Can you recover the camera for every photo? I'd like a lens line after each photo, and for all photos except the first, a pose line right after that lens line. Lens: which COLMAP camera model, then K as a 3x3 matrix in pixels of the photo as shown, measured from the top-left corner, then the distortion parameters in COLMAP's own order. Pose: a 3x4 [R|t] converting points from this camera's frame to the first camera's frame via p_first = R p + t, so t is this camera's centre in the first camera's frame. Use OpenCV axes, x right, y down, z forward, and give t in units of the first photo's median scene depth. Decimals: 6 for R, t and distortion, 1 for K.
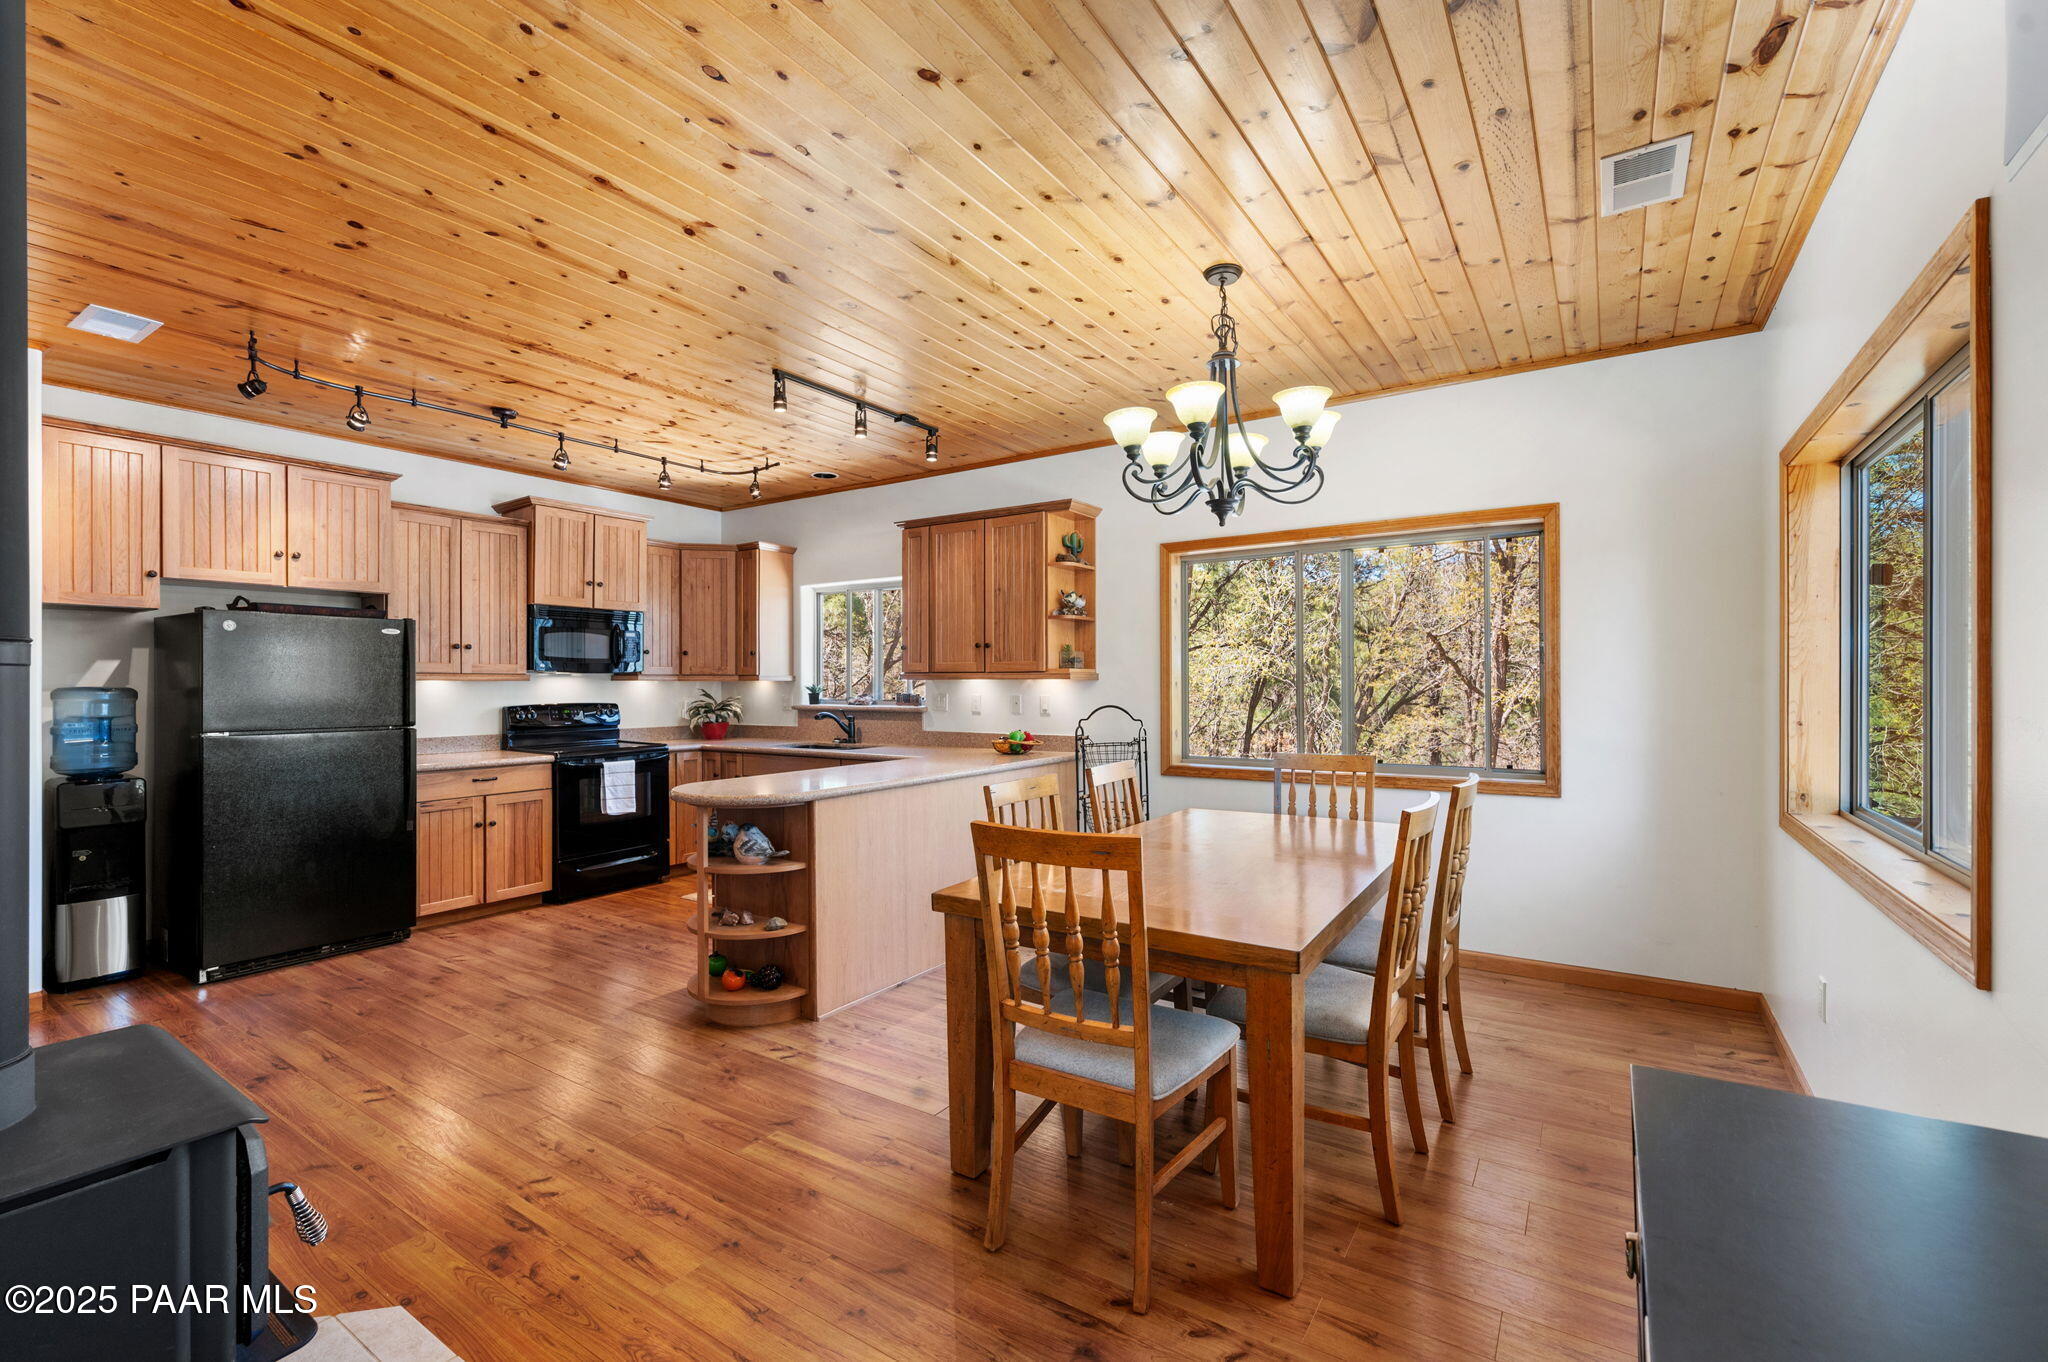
lens RADIAL K [[888.2, 0, 1025.5], [0, 888.2, 679.5], [0, 0, 1]] dist [-0.000579, -0.000029]
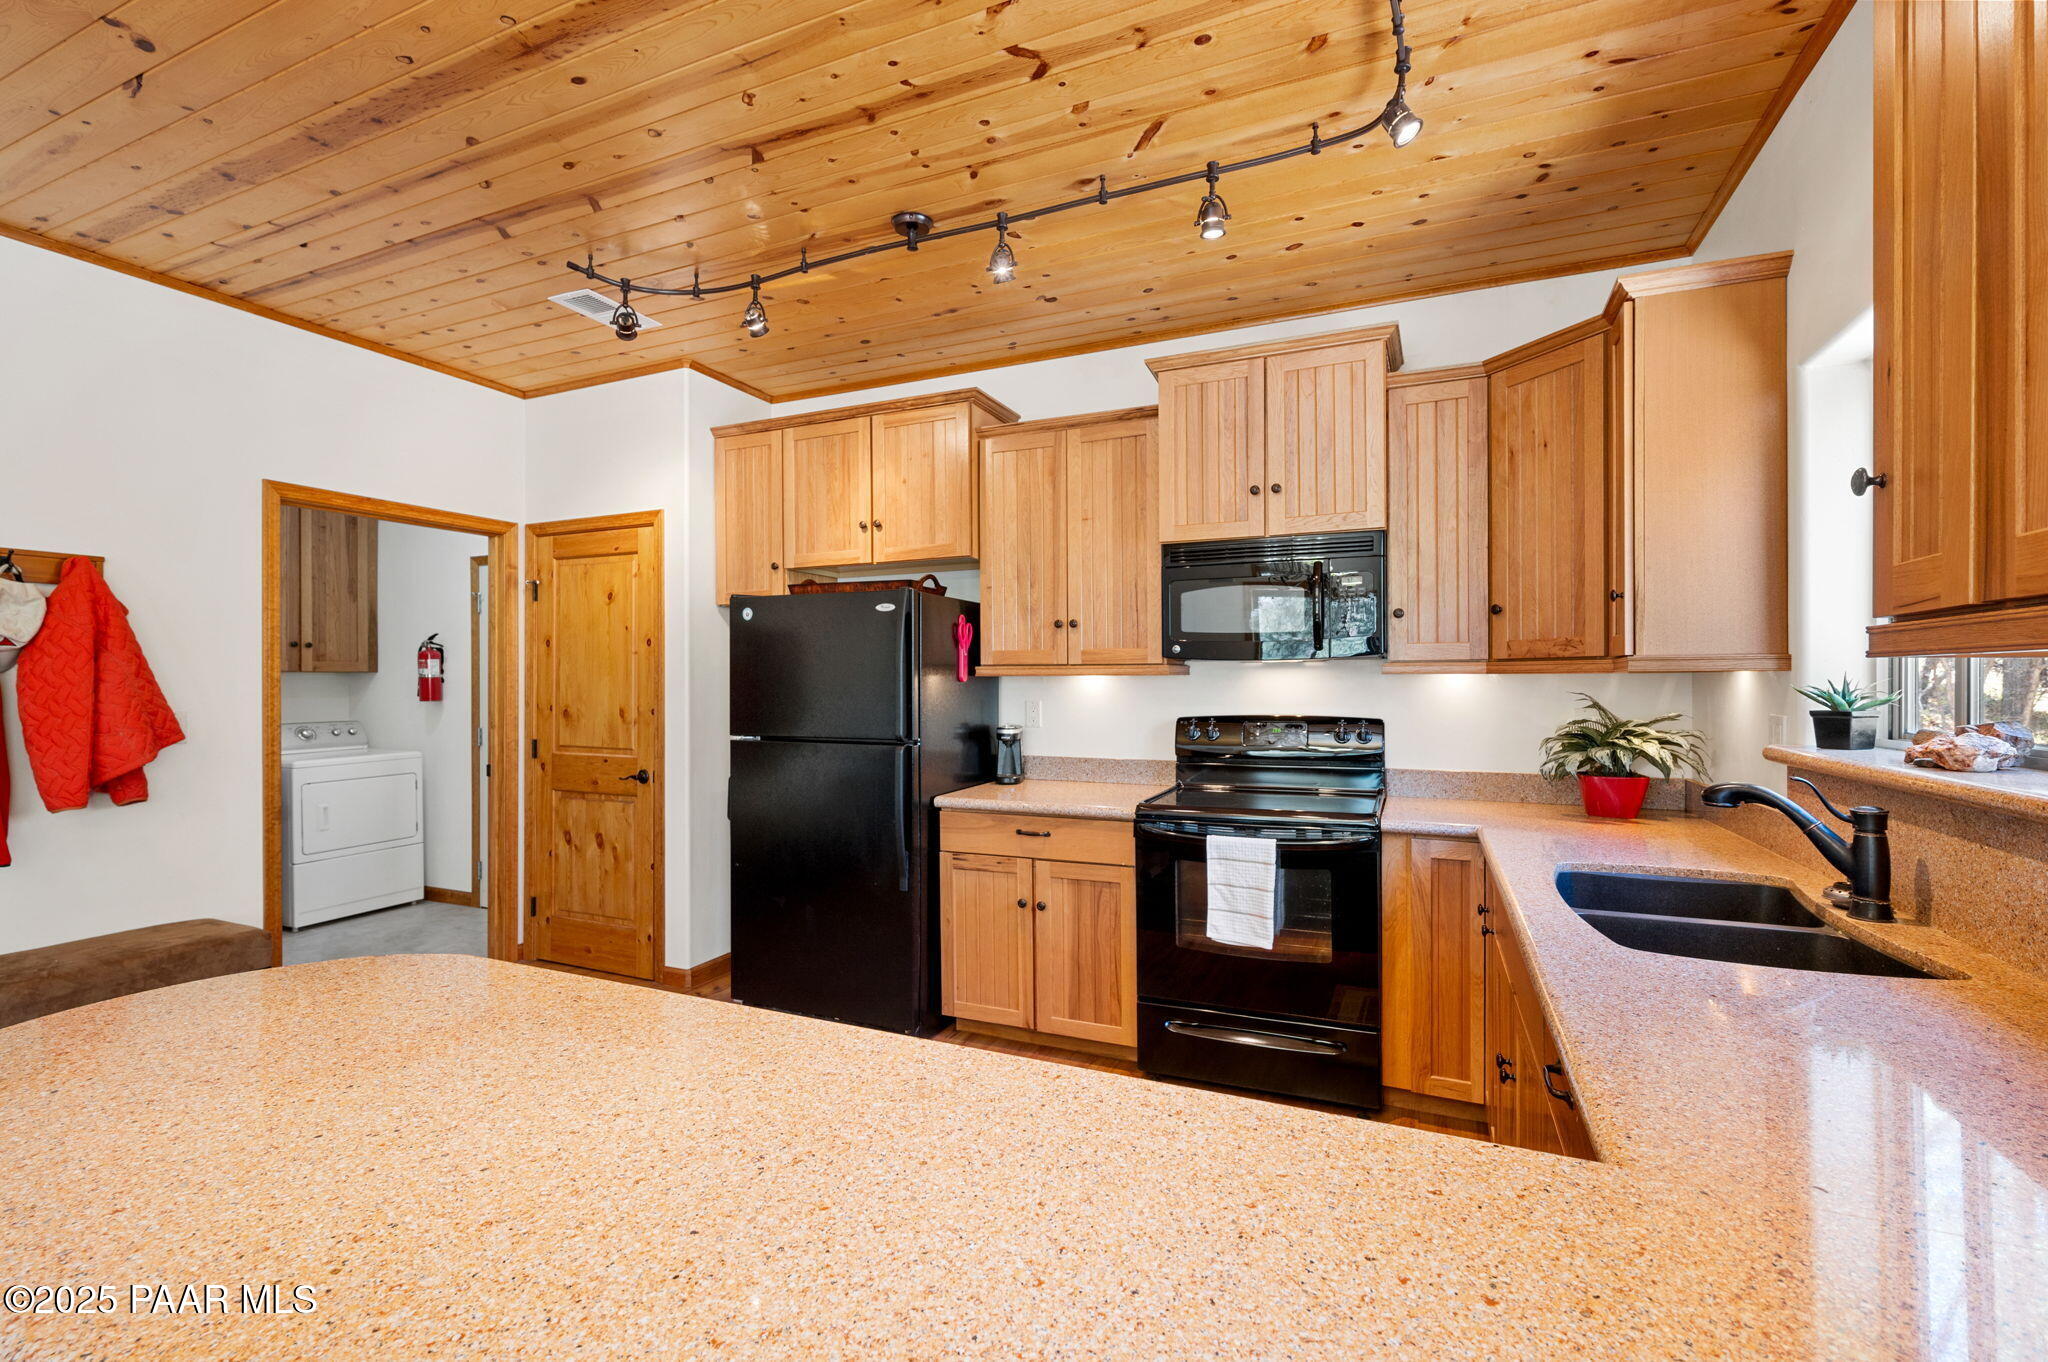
lens RADIAL K [[898.8, 0, 1025.9], [0, 898.8, 680.6], [0, 0, 1]] dist [-0.001775, -0.000069]
pose [[0.168819, 0.001662, -0.985646, 0.014626], [0.004942, 0.999985, 0.002533, 0.003166], [0.985635, -0.005299, 0.168808, 0.807054]]
